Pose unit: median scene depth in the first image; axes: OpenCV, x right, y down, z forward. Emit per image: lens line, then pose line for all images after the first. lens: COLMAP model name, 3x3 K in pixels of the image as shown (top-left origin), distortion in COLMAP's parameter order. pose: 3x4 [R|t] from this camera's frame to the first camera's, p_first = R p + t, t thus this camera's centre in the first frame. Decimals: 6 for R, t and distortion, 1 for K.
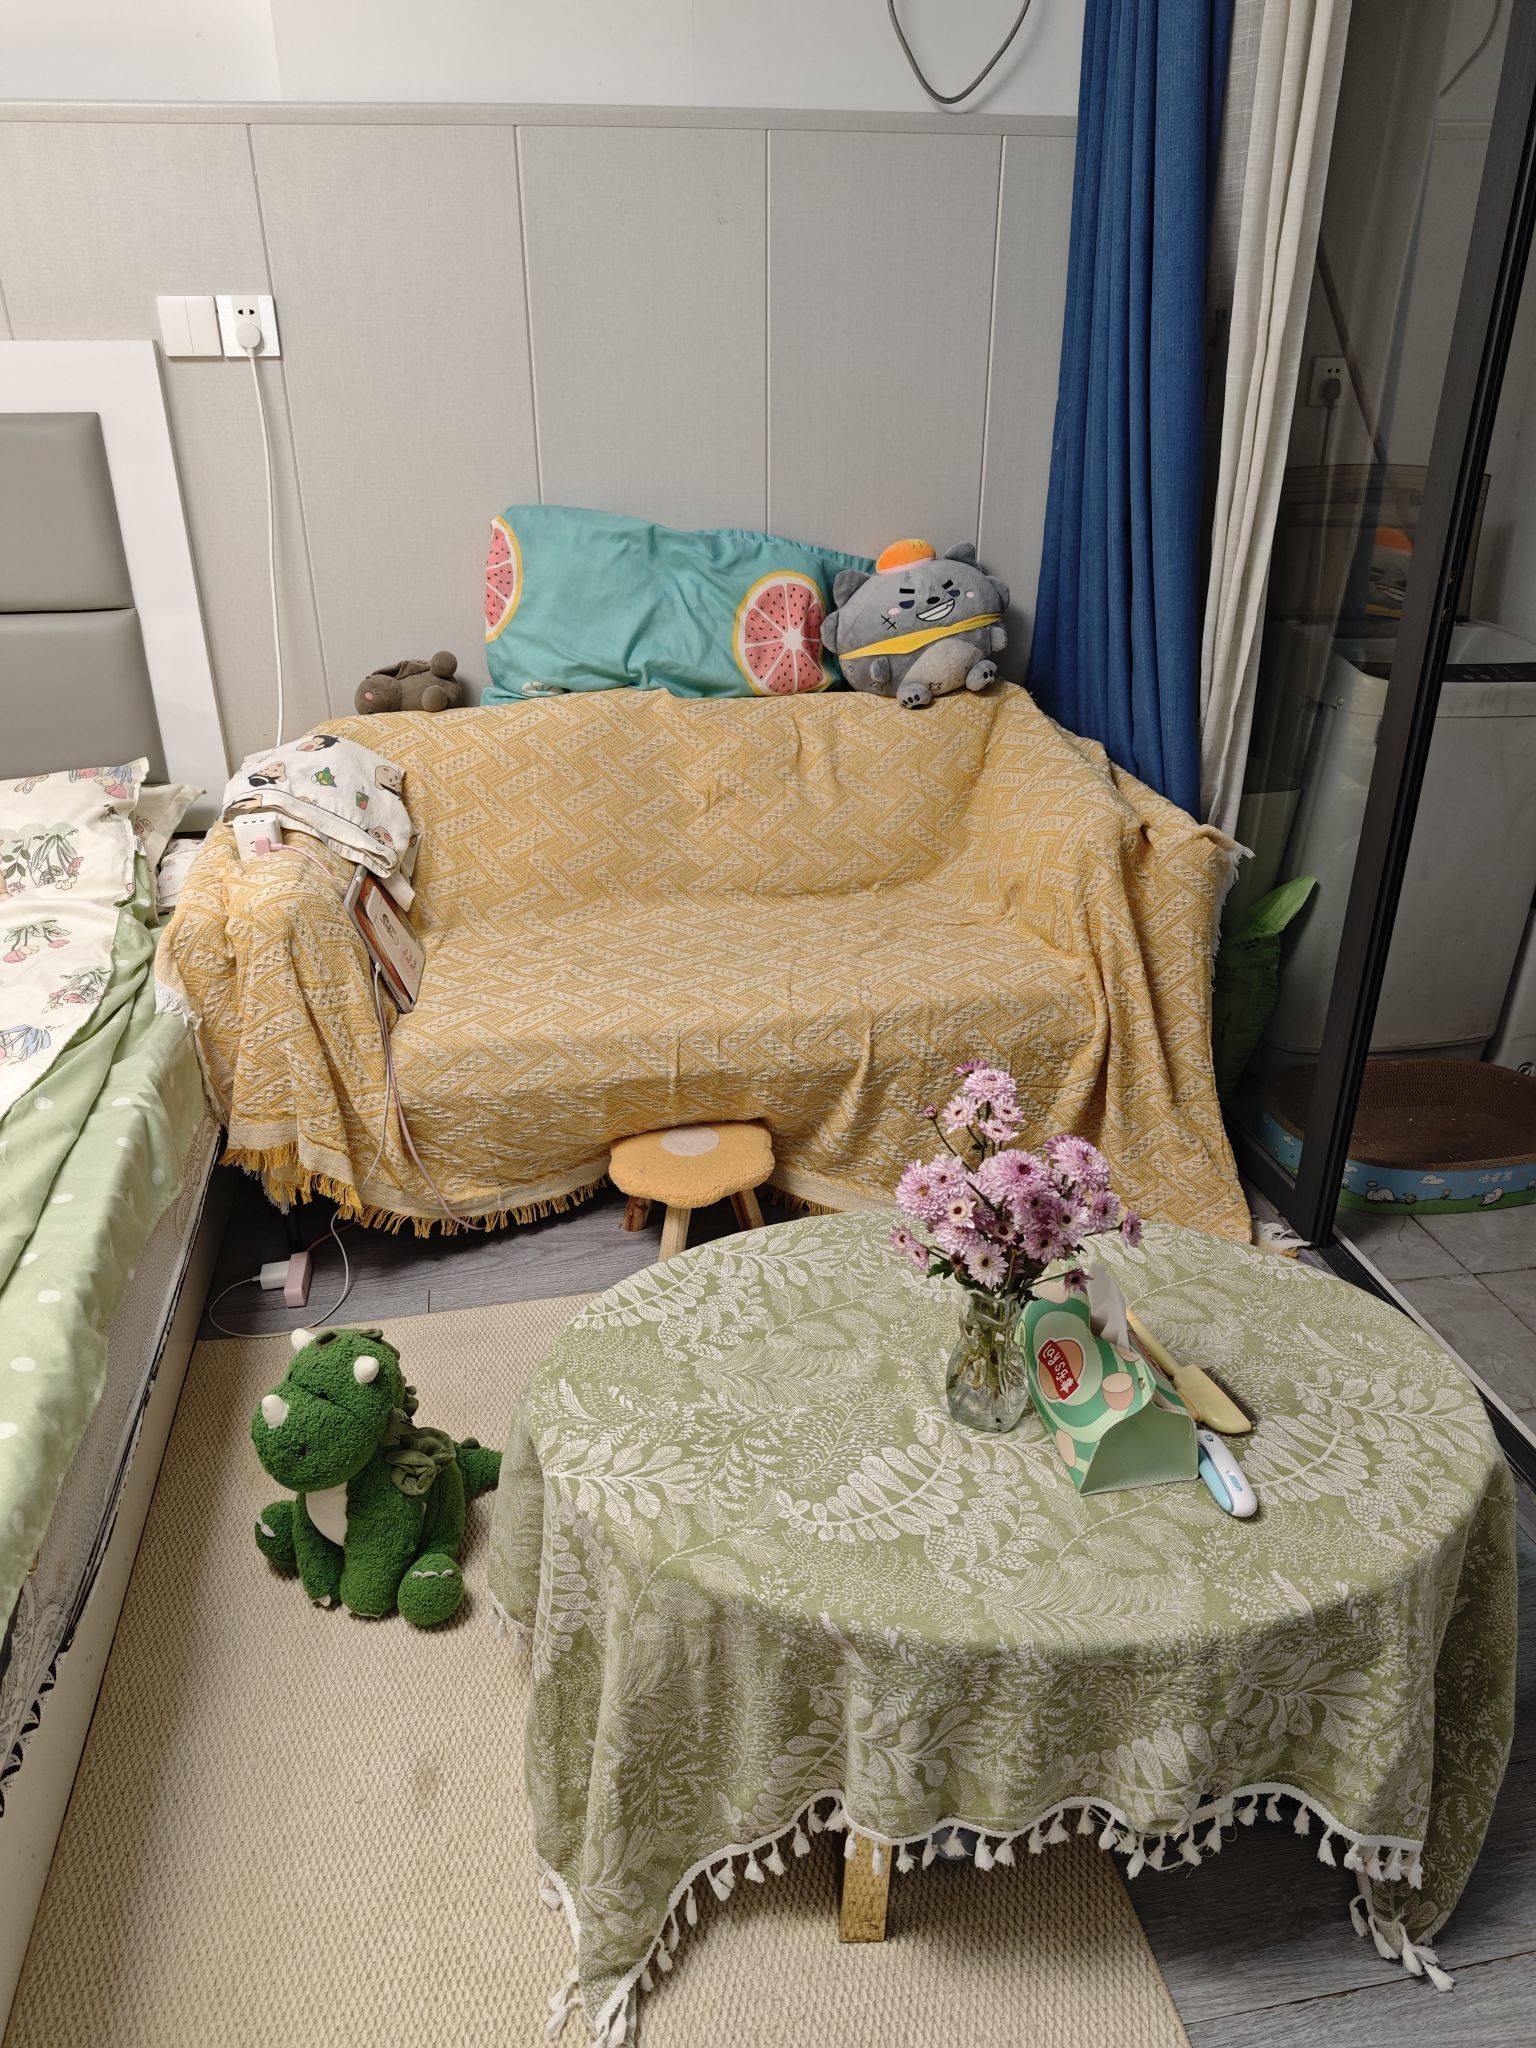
lens RADIAL K [[1433.8, 0, 768.0], [0, 1433.8, 1024.0], [0, 0, 1]] dist [0.002901, 0.003313]
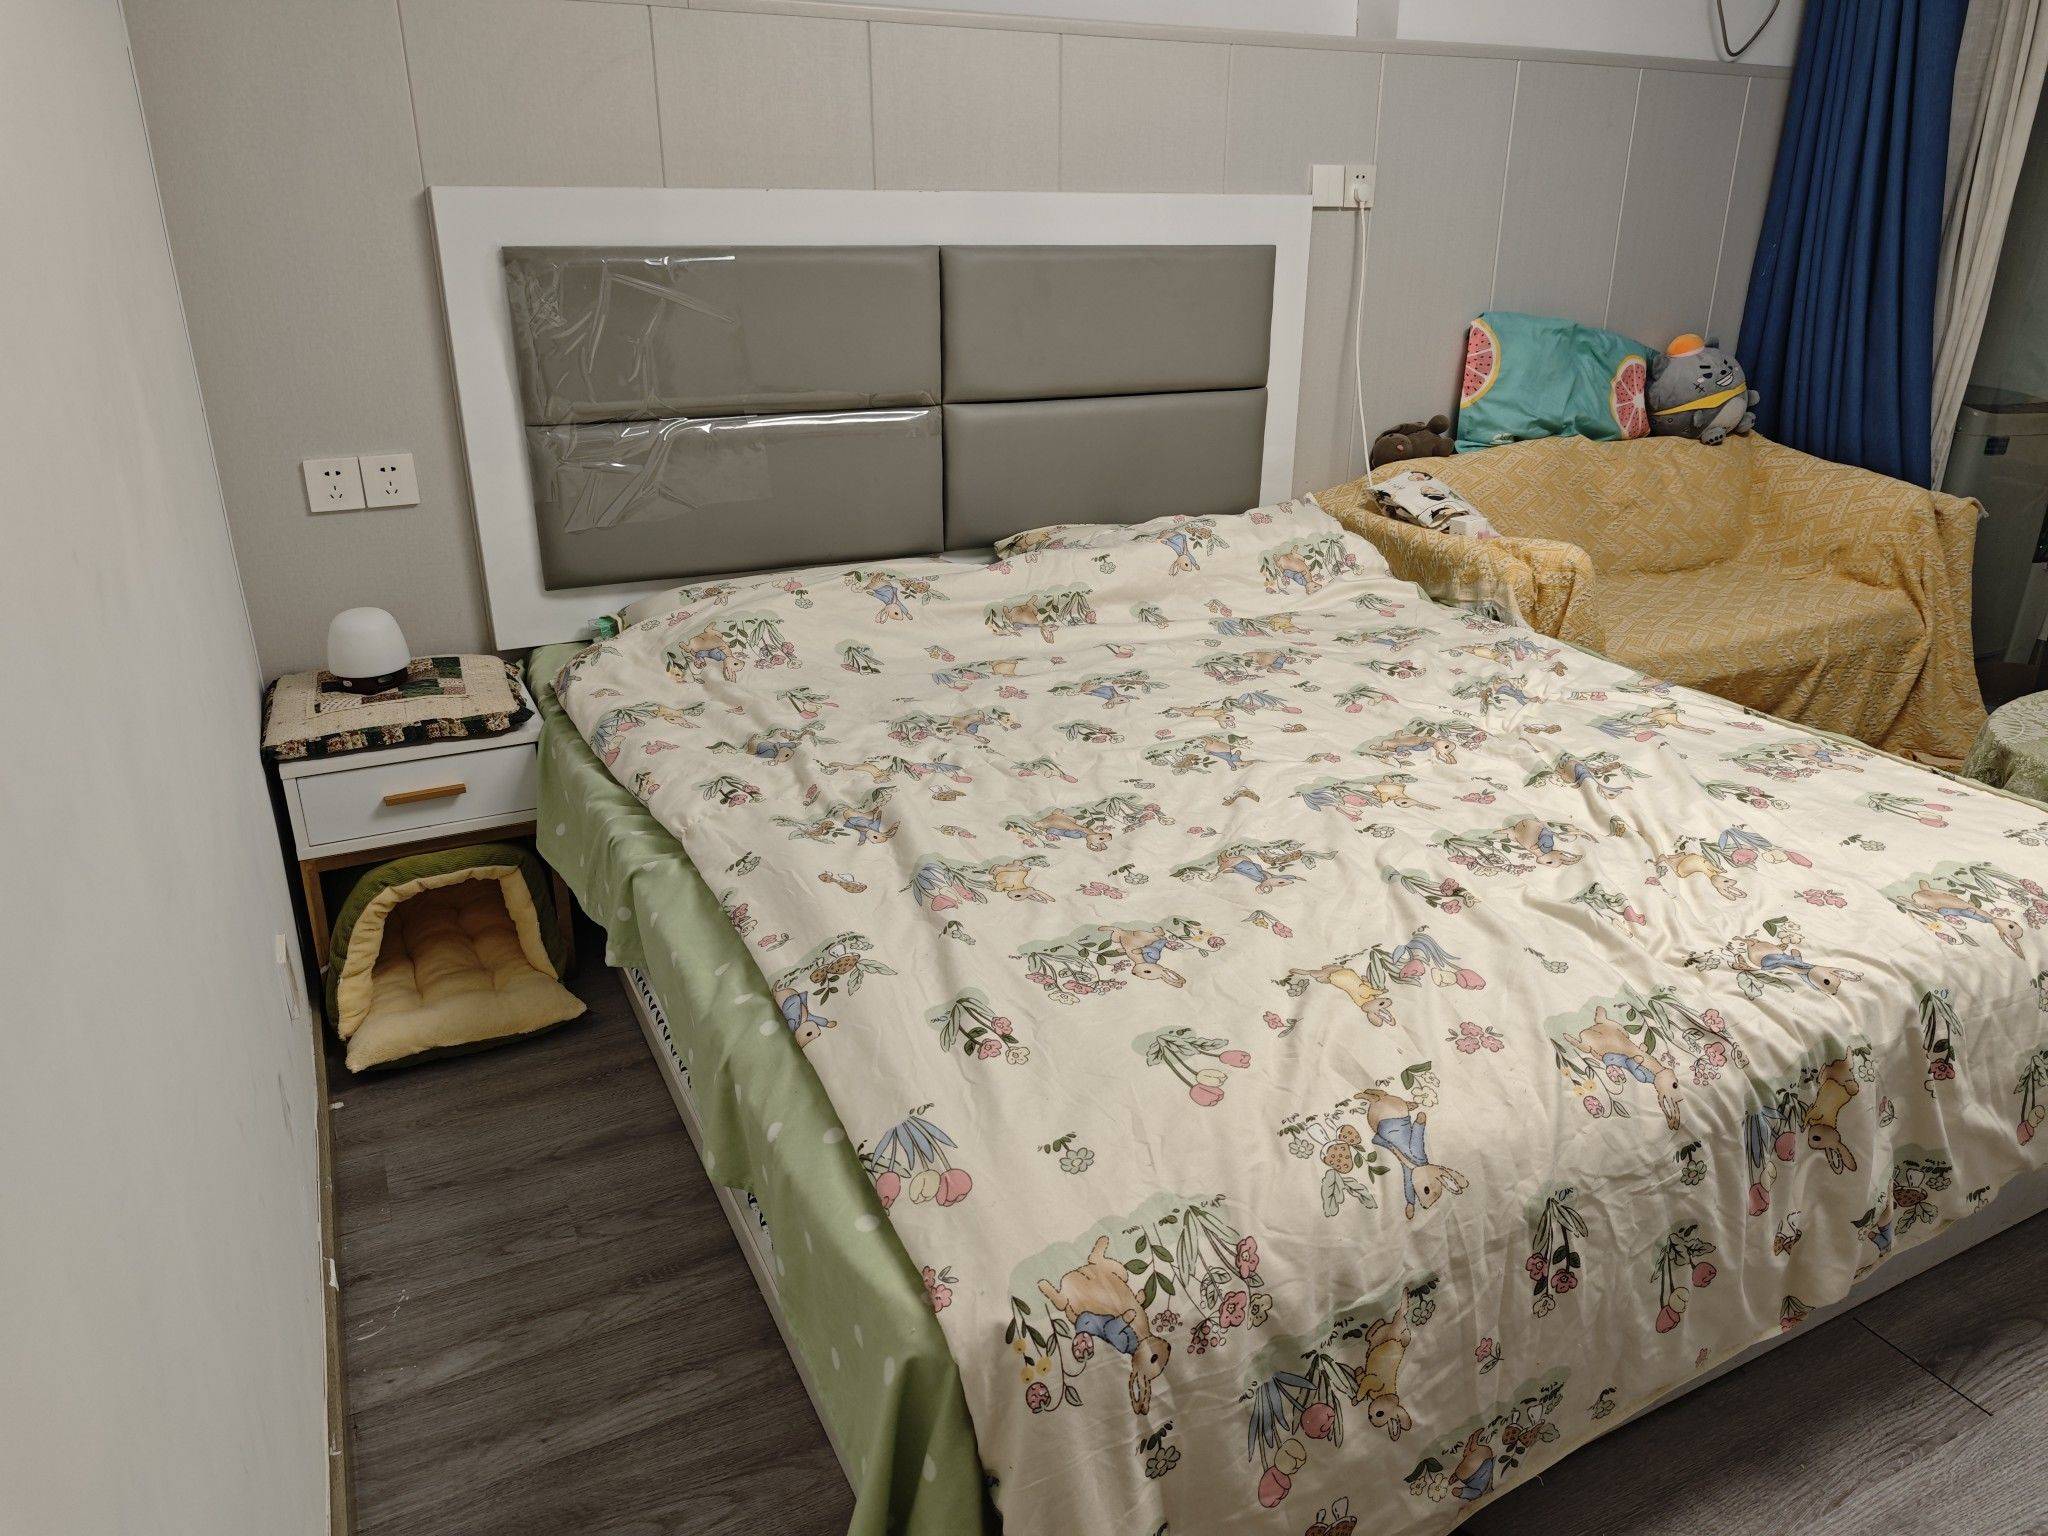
lens RADIAL K [[1433.8, 0, 1024.0], [0, 1433.8, 768.0], [0, 0, 1]] dist [0.002901, 0.003313]
pose [[0.956572, -0.092561, 0.276410, -1.050152], [0.110918, 0.992495, -0.051497, 0.112658], [-0.269569, 0.079919, 0.959659, -0.213062]]
